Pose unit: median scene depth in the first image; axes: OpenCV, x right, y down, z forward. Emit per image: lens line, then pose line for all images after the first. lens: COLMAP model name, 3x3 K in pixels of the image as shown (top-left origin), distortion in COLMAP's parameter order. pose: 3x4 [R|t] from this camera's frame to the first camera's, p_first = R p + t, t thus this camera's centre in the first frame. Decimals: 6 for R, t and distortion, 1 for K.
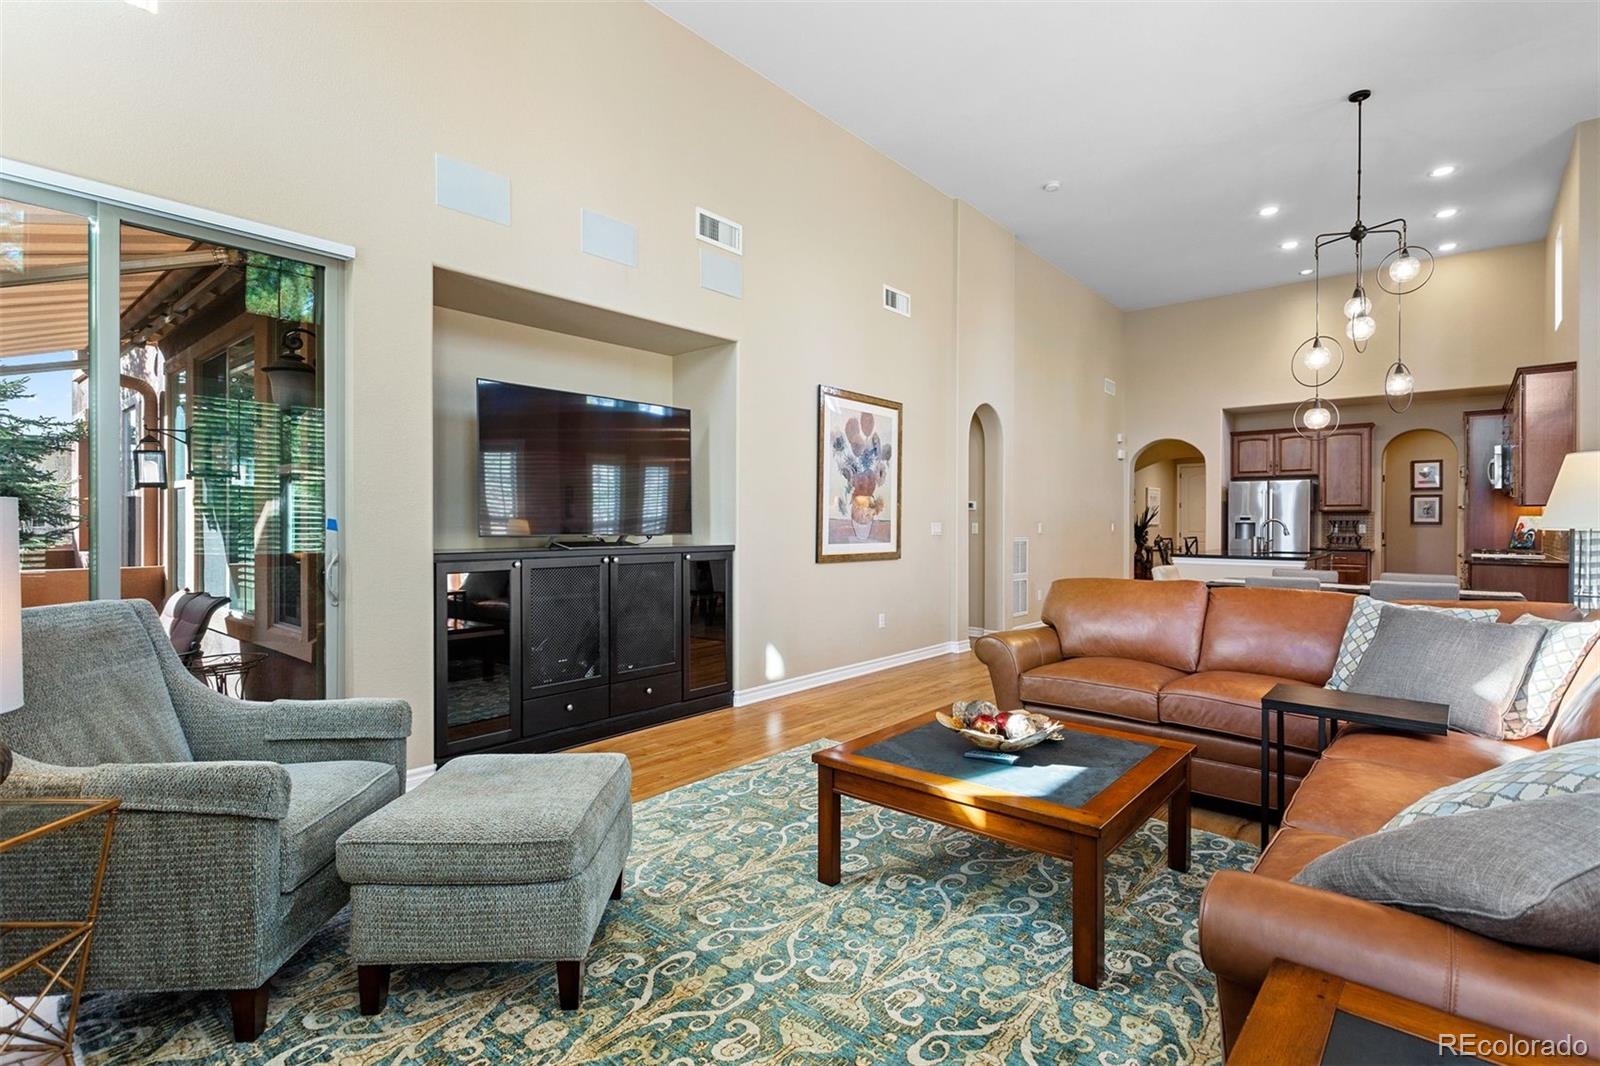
lens RADIAL K [[765.0, 0, 804.3], [0, 765.0, 525.7], [0, 0, 1]] dist [0.001687, 0.001106]
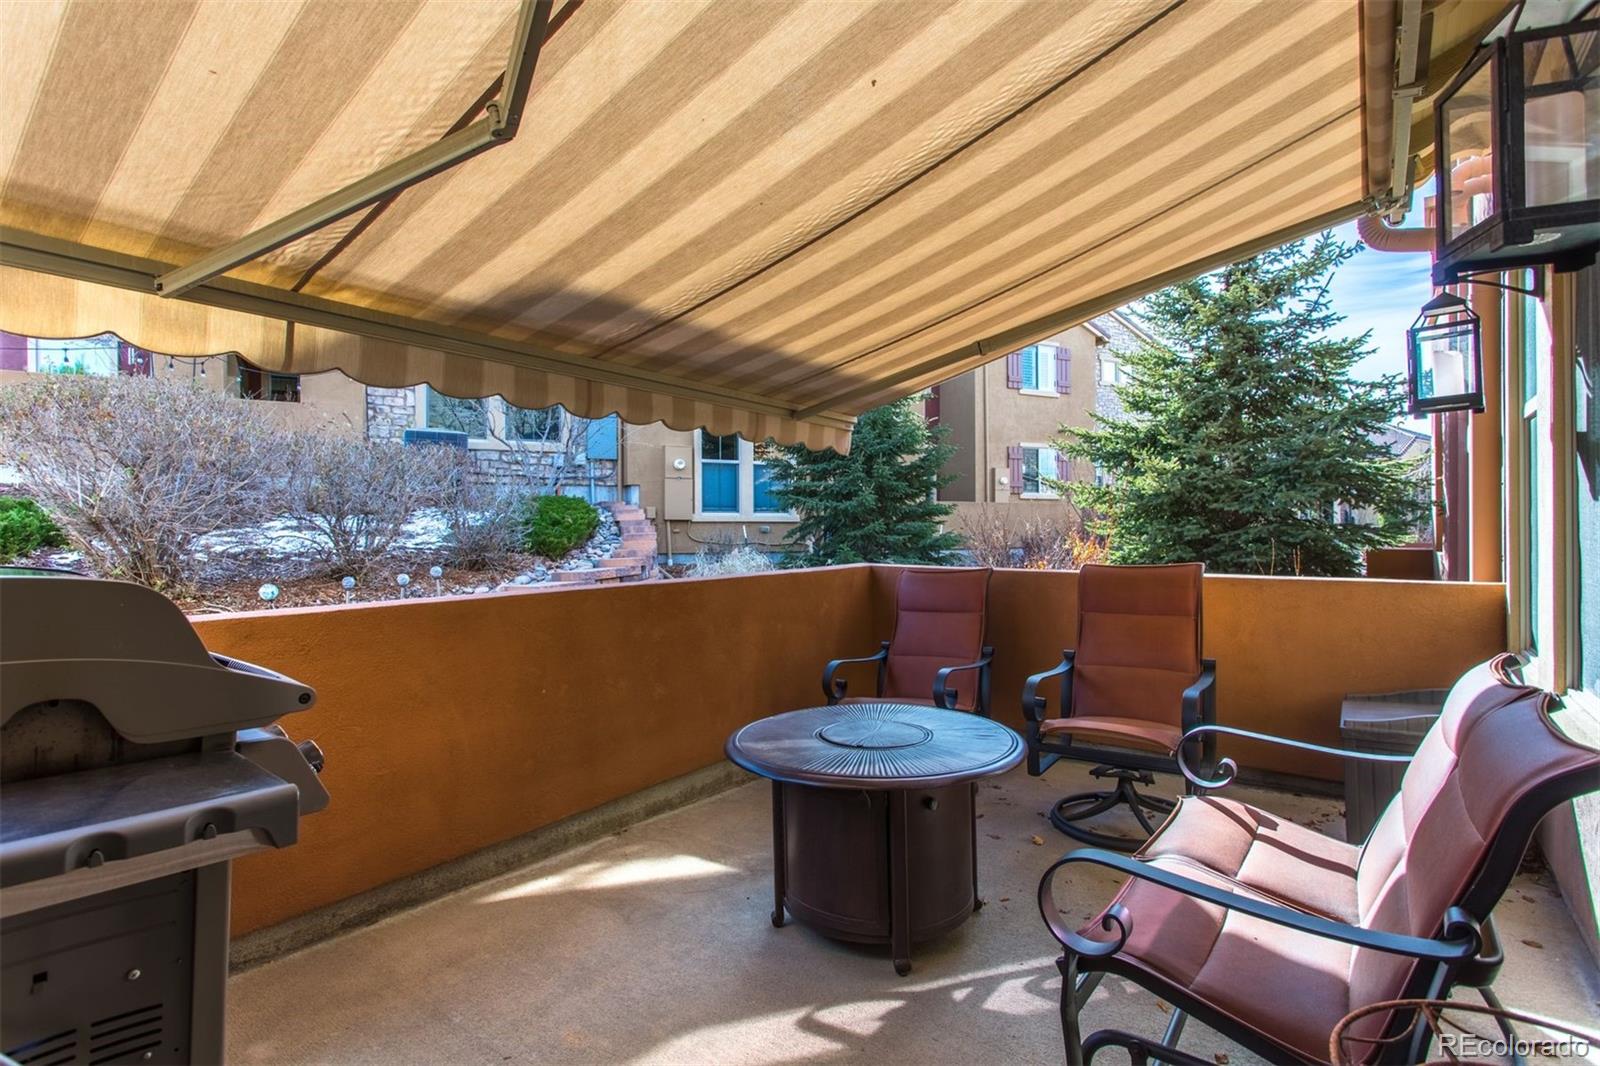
lens RADIAL K [[765.0, 0, 804.3], [0, 765.0, 525.7], [0, 0, 1]] dist [0.001687, 0.001106]
pose [[0.076681, 0.000739, -0.997055, -0.278962], [0.006577, 0.999978, 0.001247, 0.004089], [0.997034, -0.006653, 0.076674, 0.368263]]
